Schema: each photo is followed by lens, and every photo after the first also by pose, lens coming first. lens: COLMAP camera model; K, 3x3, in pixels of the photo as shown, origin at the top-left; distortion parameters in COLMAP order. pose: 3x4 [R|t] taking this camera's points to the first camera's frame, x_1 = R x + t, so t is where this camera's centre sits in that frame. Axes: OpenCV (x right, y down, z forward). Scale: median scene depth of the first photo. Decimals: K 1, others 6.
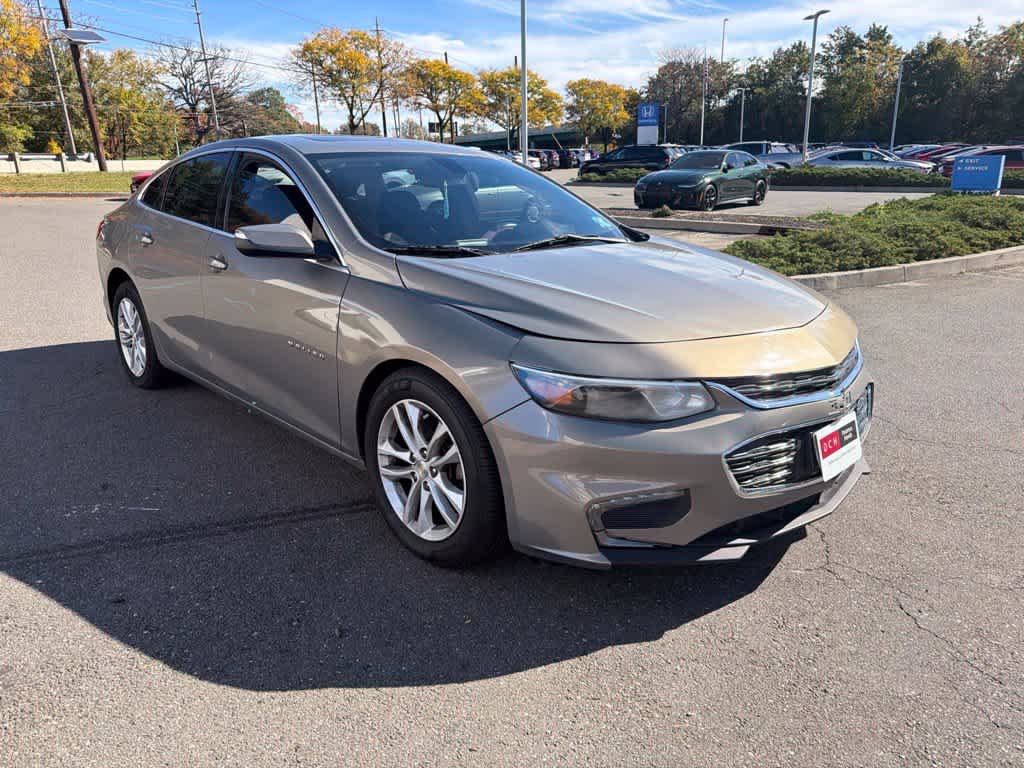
lens RADIAL K [[727.3, 0, 509.6], [0, 727.3, 379.6], [0, 0, 1]] dist [0.013213, -0.017888]
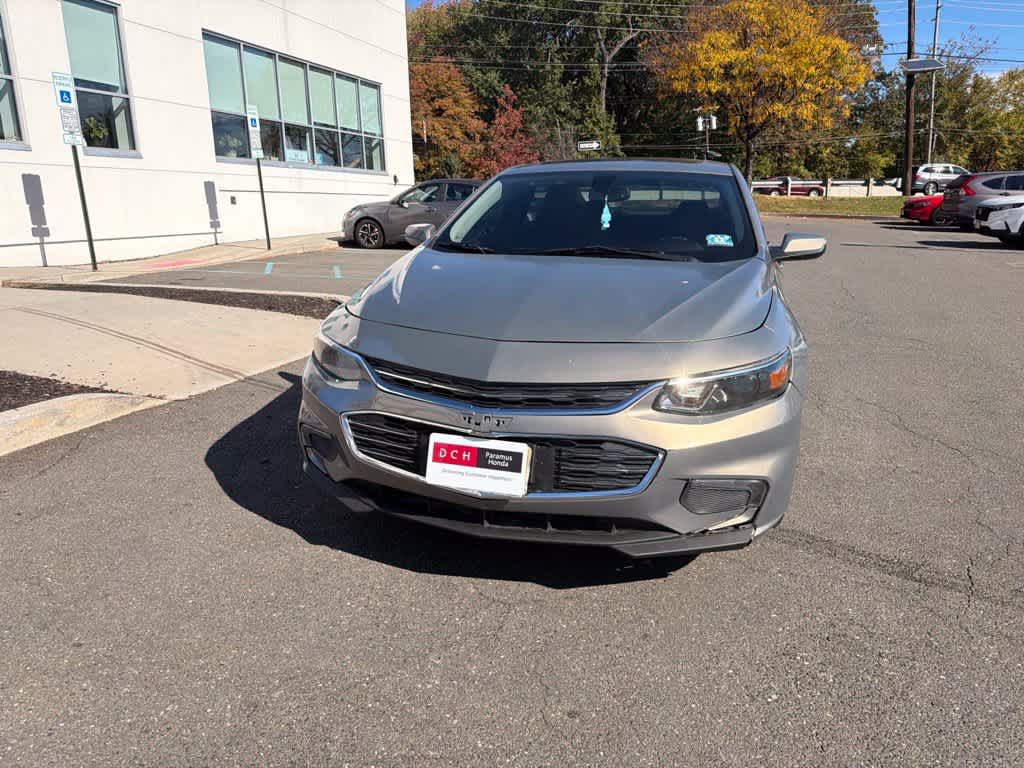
lens RADIAL K [[727.3, 0, 506.1], [0, 727.3, 382.7], [0, 0, 1]] dist [0.013213, -0.017888]
pose [[0.486515, 0.222771, -0.844794, 0.663161], [-0.246994, 0.962571, 0.111585, -0.068494], [0.838032, 0.154371, 0.523328, 0.272445]]
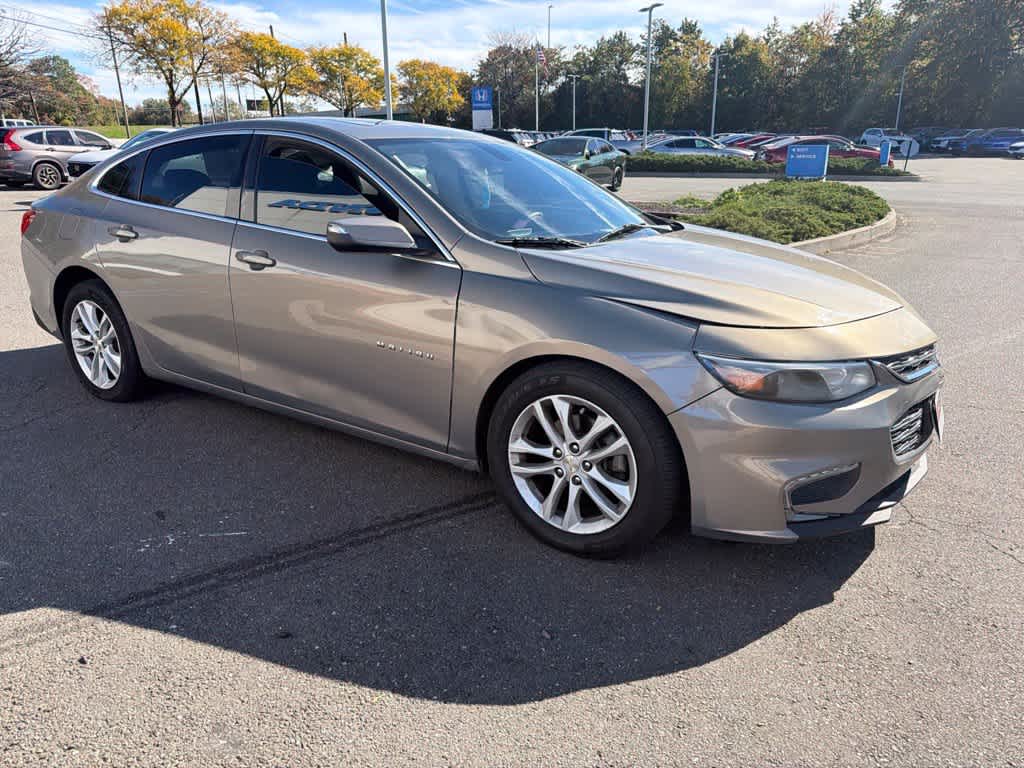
lens RADIAL K [[727.3, 0, 518.3], [0, 727.3, 387.2], [0, 0, 1]] dist [0.013213, -0.017888]
pose [[0.972628, -0.060667, 0.224310, -0.226668], [0.053797, 0.997880, 0.036616, -0.012248], [-0.226056, -0.023546, 0.973830, 0.027843]]
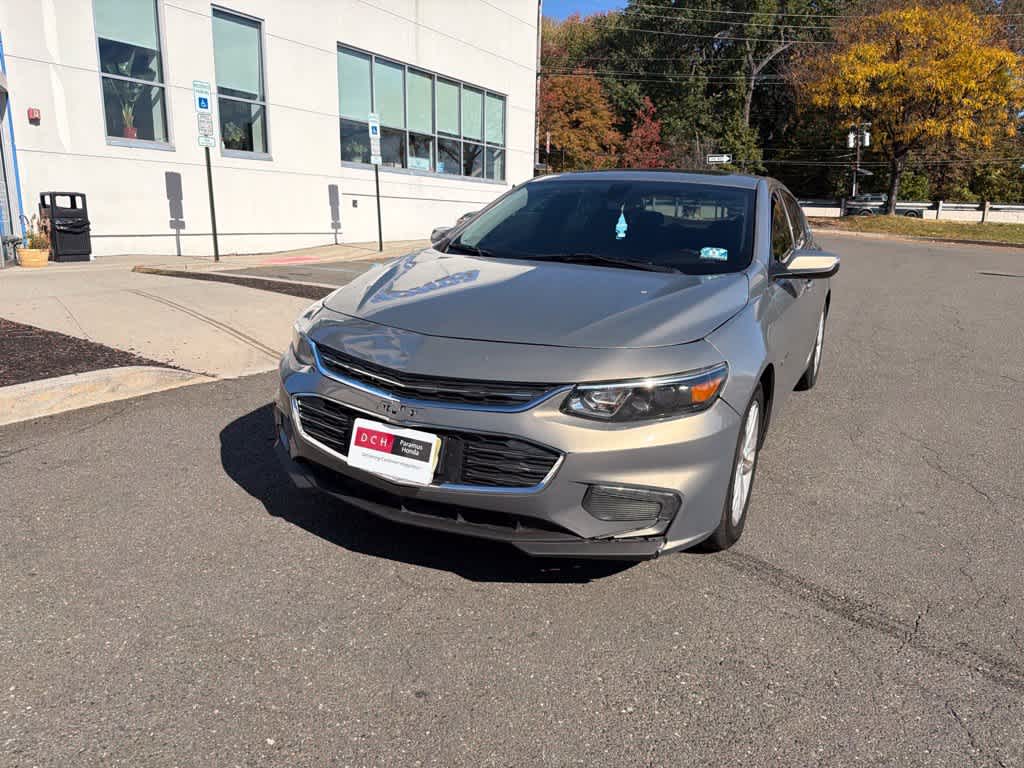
lens RADIAL K [[727.3, 0, 505.6], [0, 727.3, 383.3], [0, 0, 1]] dist [0.013213, -0.017888]
pose [[0.319073, 0.242055, -0.916298, 0.739398], [-0.299022, 0.943161, 0.145026, -0.100487], [0.899321, 0.227720, 0.373317, 0.393960]]
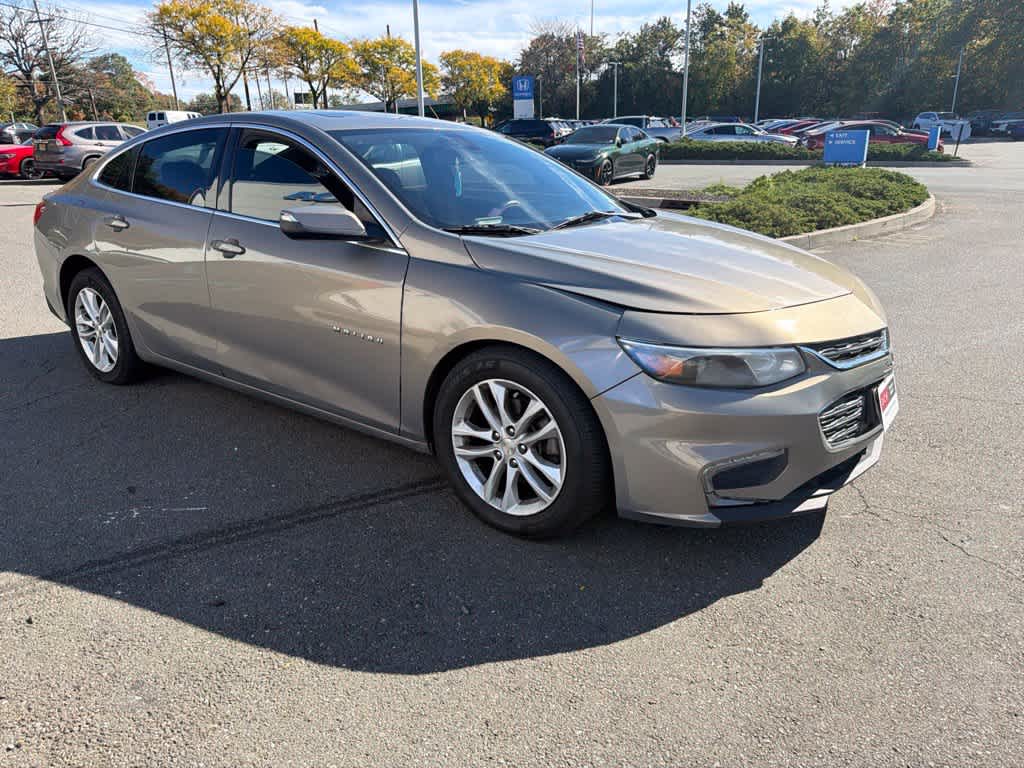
lens RADIAL K [[727.3, 0, 511.1], [0, 727.3, 383.4], [0, 0, 1]] dist [0.013213, -0.017888]
pose [[0.985952, -0.053144, 0.158351, -0.151648], [0.047122, 0.998025, 0.041547, -0.004083], [-0.160246, -0.033501, 0.986508, -0.000052]]
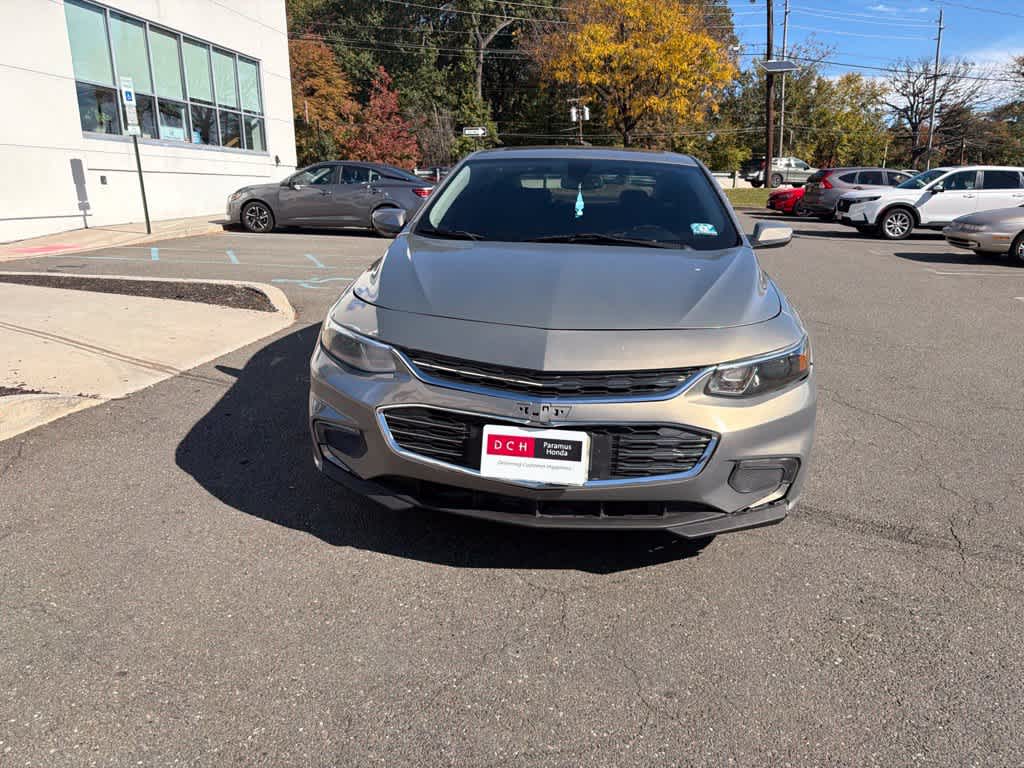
lens RADIAL K [[727.3, 0, 508.9], [0, 727.3, 380.7], [0, 0, 1]] dist [0.013213, -0.017888]
pose [[0.627937, 0.220565, -0.746355, 0.589822], [-0.238930, 0.967323, 0.084845, -0.039814], [0.740680, 0.125050, 0.660118, 0.179064]]
